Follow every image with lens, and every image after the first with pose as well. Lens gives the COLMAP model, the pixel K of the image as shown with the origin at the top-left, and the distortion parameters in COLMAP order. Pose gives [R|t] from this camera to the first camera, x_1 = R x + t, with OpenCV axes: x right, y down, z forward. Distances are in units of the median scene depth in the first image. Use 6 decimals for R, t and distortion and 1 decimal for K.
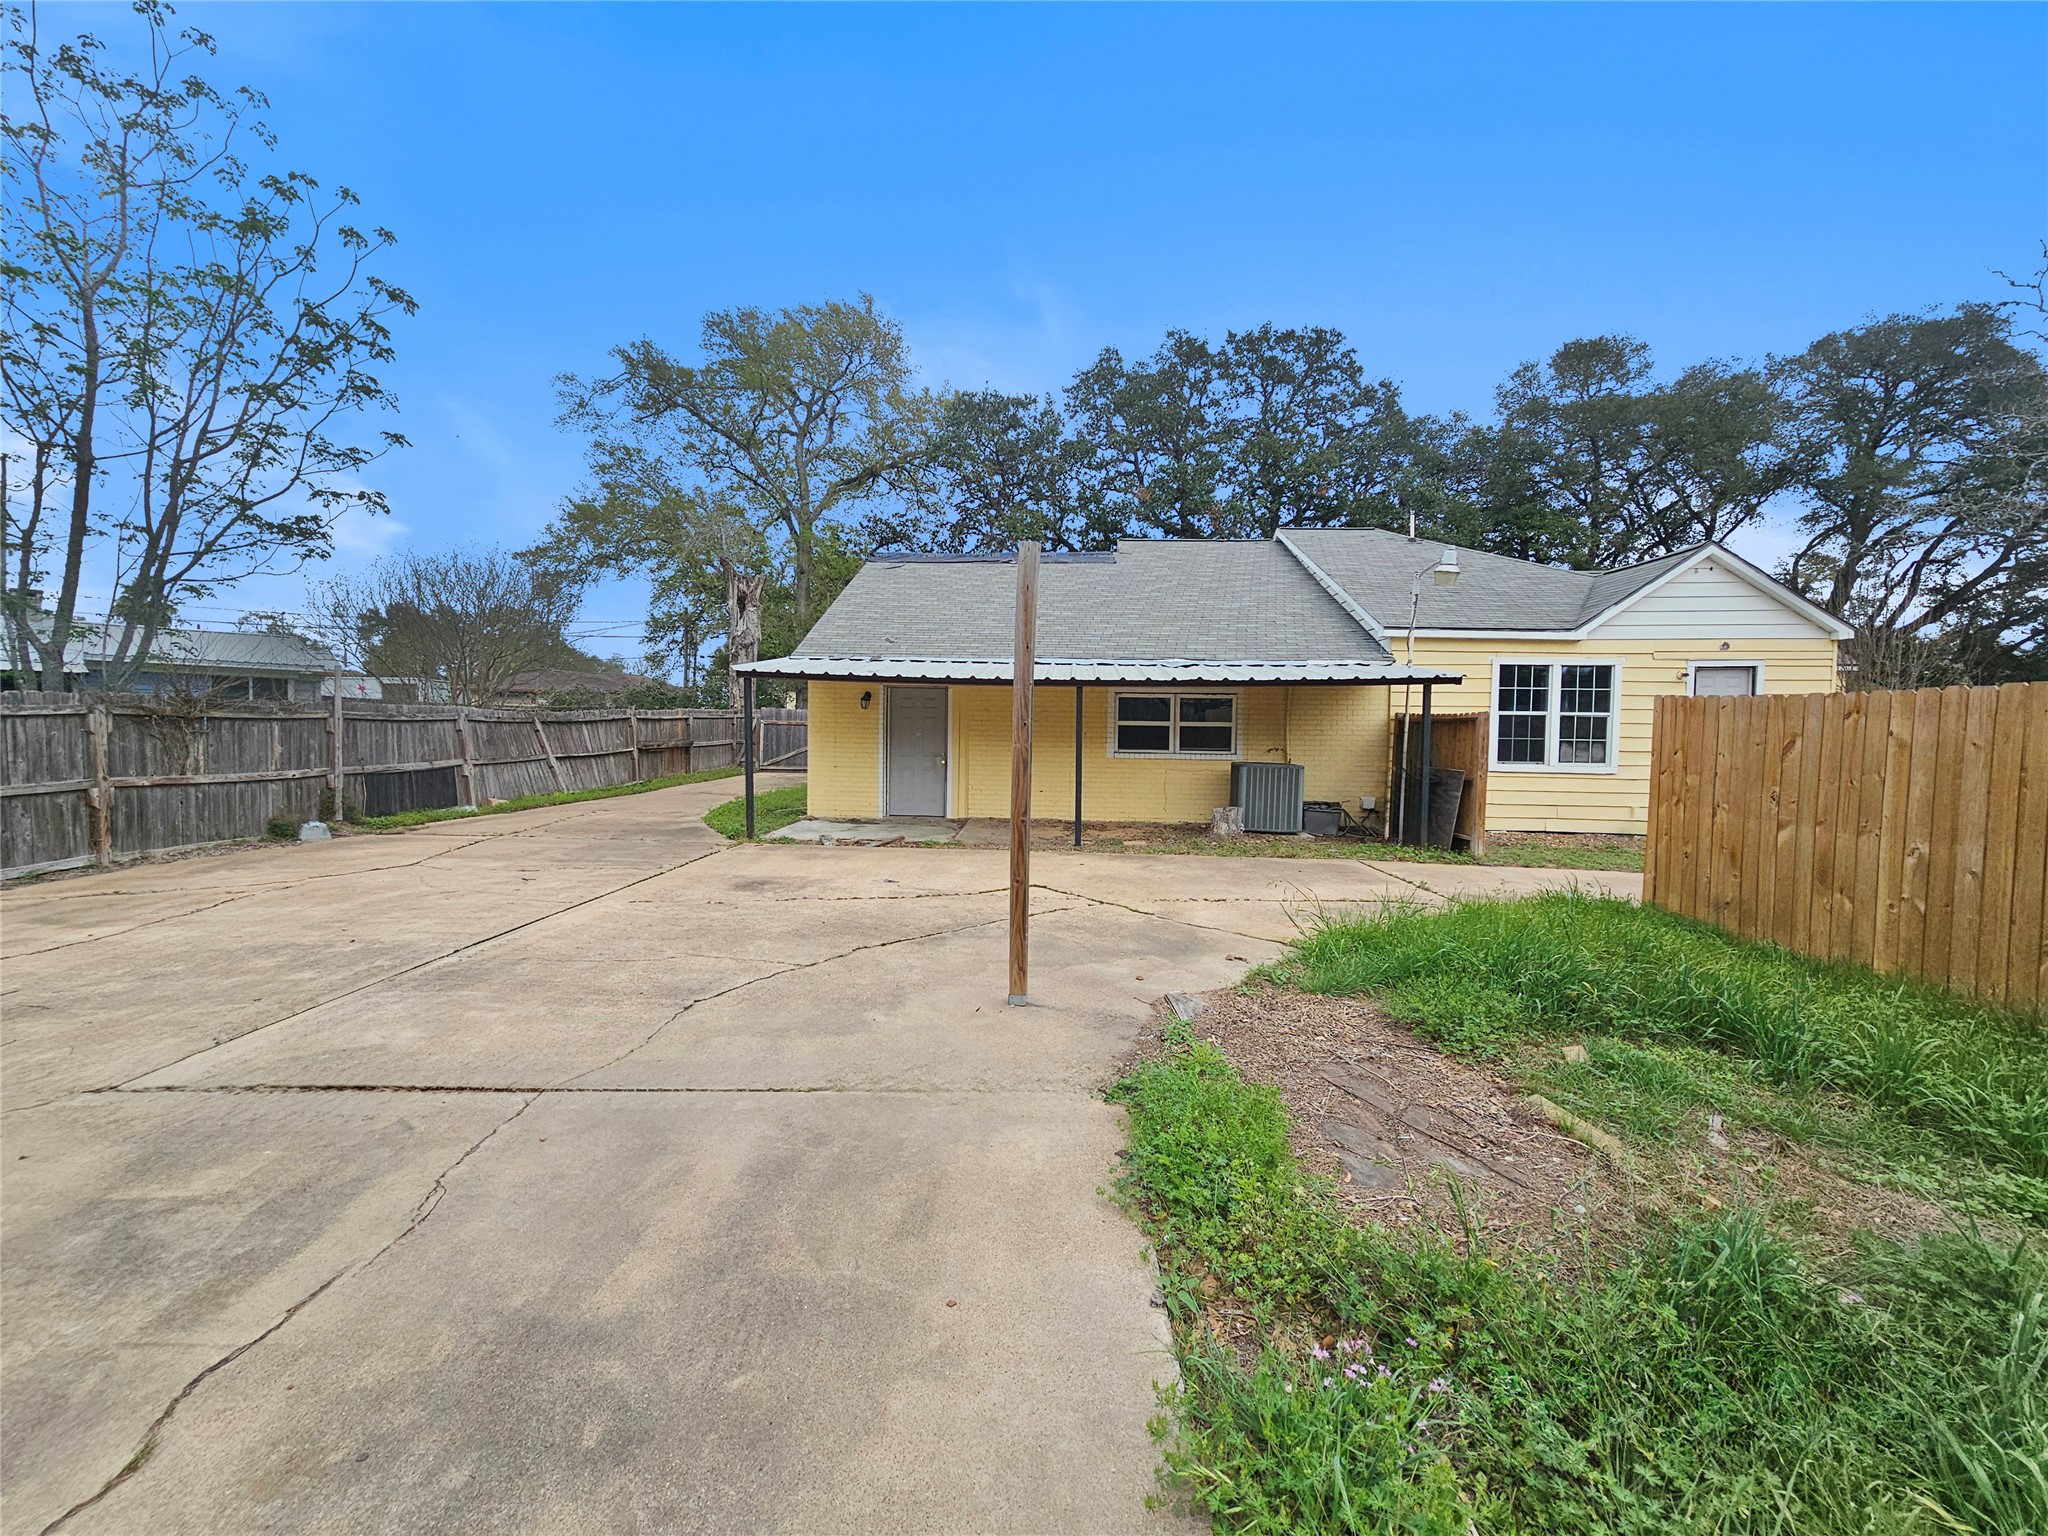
lens RADIAL K [[832.6, 0, 1018.9], [0, 832.6, 754.7], [0, 0, 1]] dist [-0.000745, -0.000469]
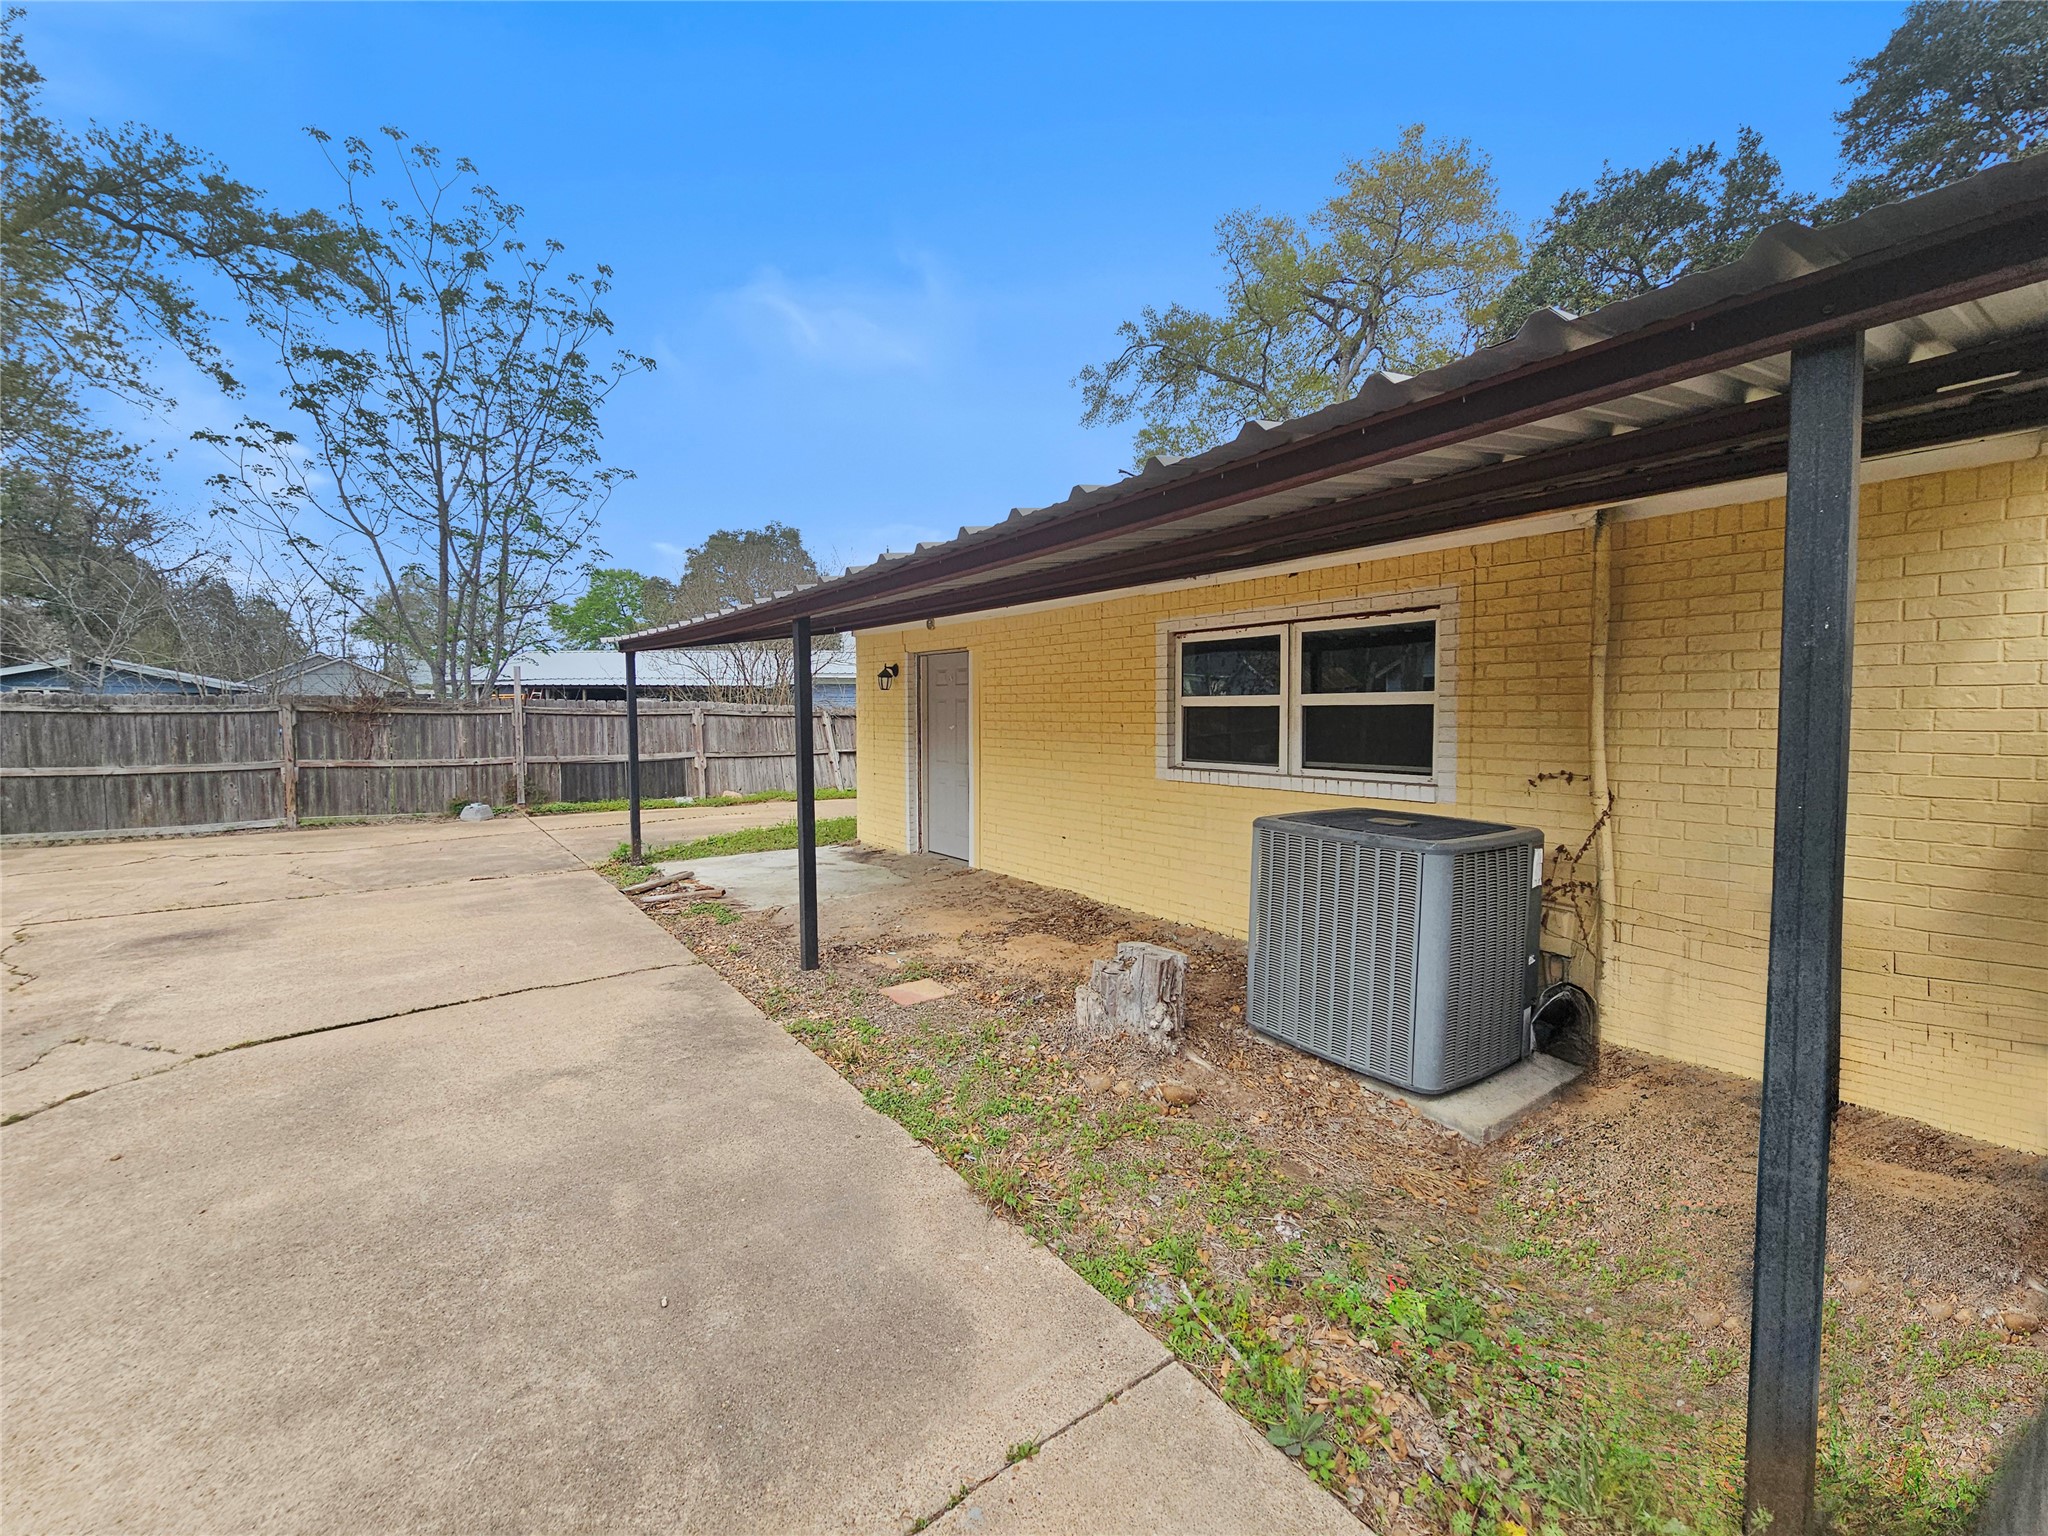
lens RADIAL K [[832.6, 0, 1018.9], [0, 832.6, 754.7], [0, 0, 1]] dist [-0.000745, -0.000469]
pose [[0.640601, 0.023980, -0.767499, 0.523711], [-0.020798, 0.999687, 0.013875, -0.018608], [0.767592, 0.007074, 0.640900, 0.849246]]
